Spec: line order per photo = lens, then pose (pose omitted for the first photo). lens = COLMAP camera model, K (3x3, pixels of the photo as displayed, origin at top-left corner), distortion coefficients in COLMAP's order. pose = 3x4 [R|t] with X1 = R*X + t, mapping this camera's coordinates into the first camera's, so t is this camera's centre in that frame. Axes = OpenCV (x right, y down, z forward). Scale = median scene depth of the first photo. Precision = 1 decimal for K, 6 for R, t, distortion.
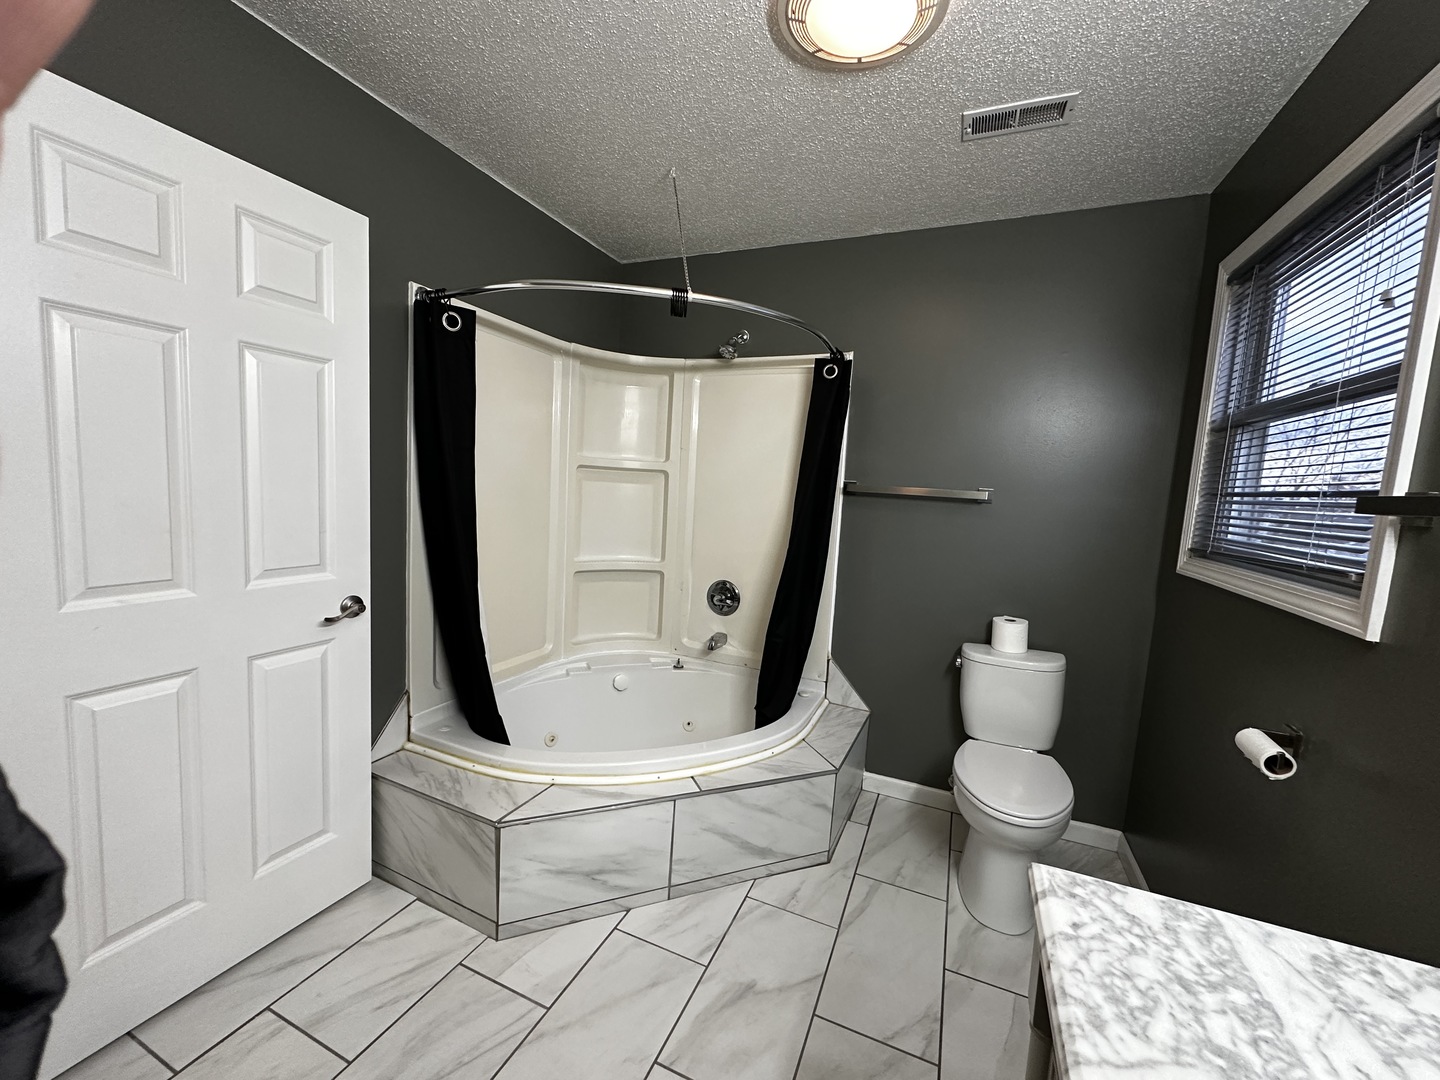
lens RADIAL K [[574.1, 0, 719.1], [0, 574.1, 540.8], [0, 0, 1]] dist [-0.001808, 0.000661]
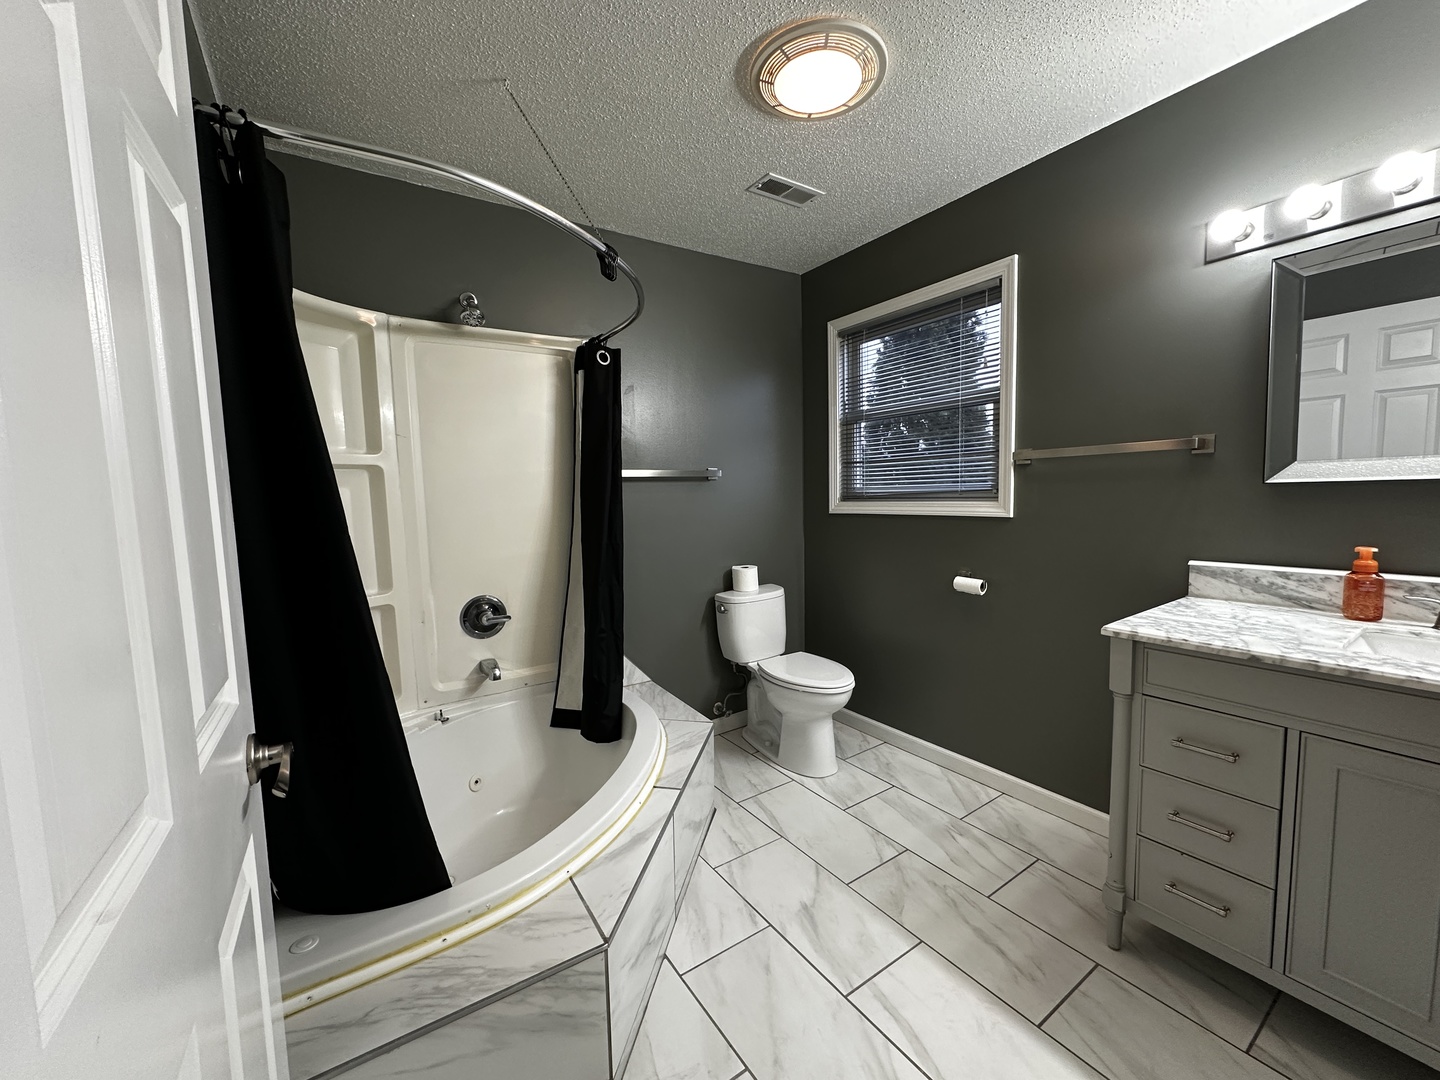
lens RADIAL K [[574.1, 0, 719.1], [0, 574.1, 540.8], [0, 0, 1]] dist [-0.001808, 0.000661]
pose [[0.540861, -0.143392, 0.828800, -0.715401], [0.141602, 0.986820, 0.078324, -0.037905], [-0.829107, 0.074997, 0.554037, 0.379590]]
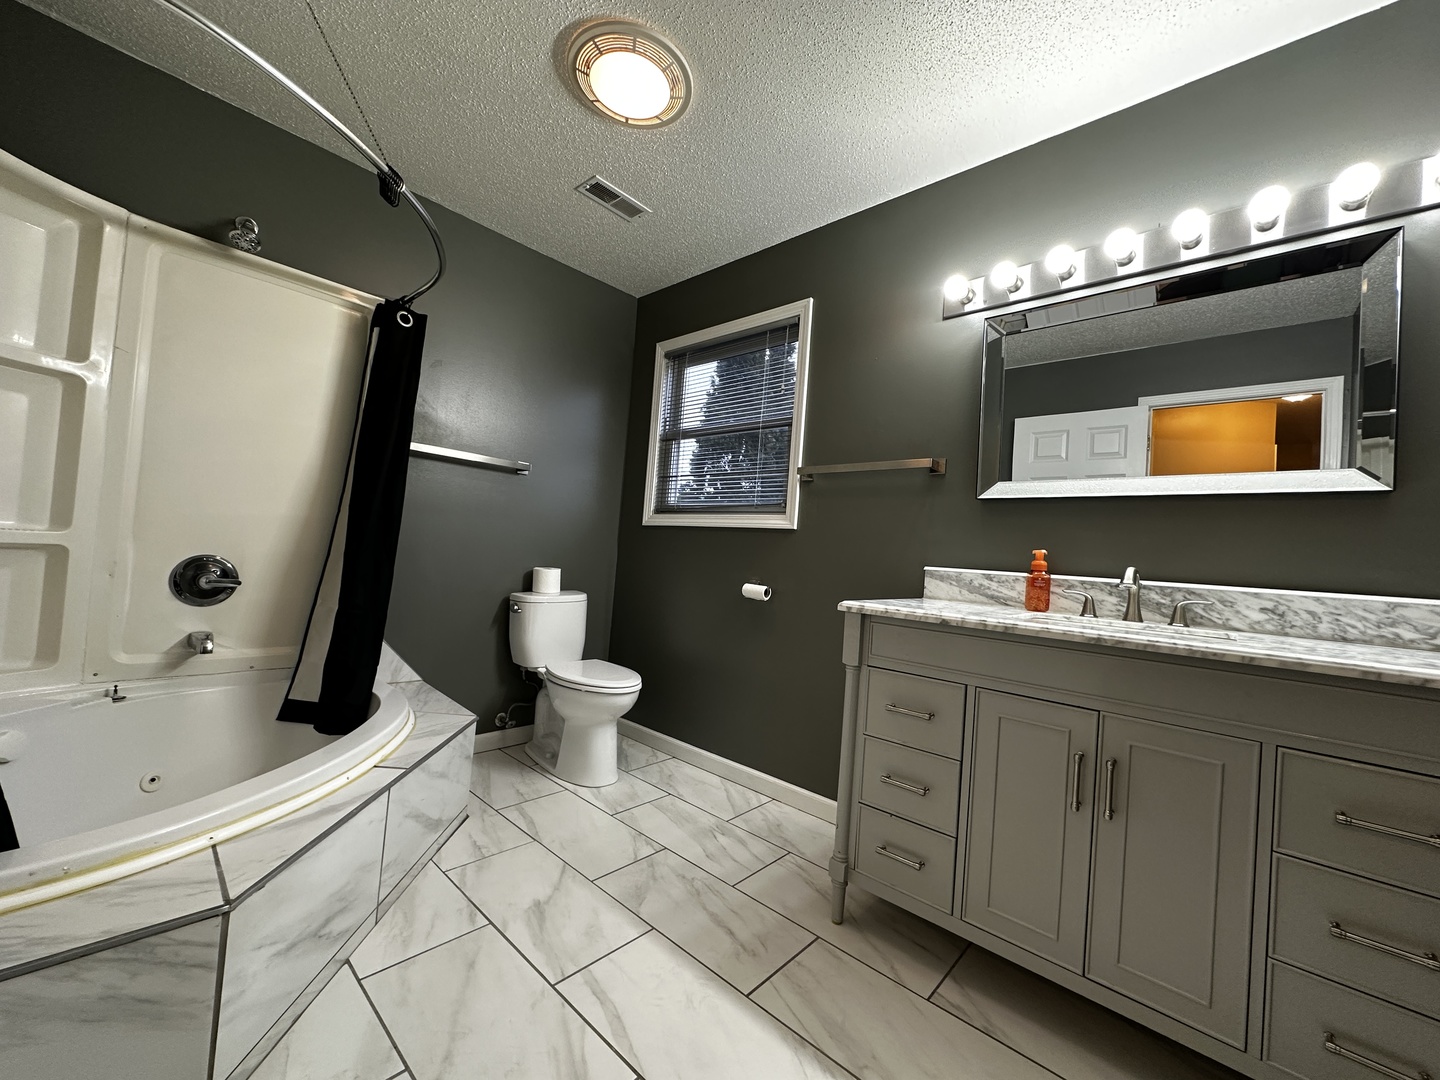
lens RADIAL K [[574.1, 0, 719.1], [0, 574.1, 540.8], [0, 0, 1]] dist [-0.001808, 0.000661]
pose [[0.331814, -0.005145, 0.943331, -0.660938], [0.040808, 0.999127, -0.008905, 0.123844], [-0.942462, 0.041450, 0.331734, 0.268510]]
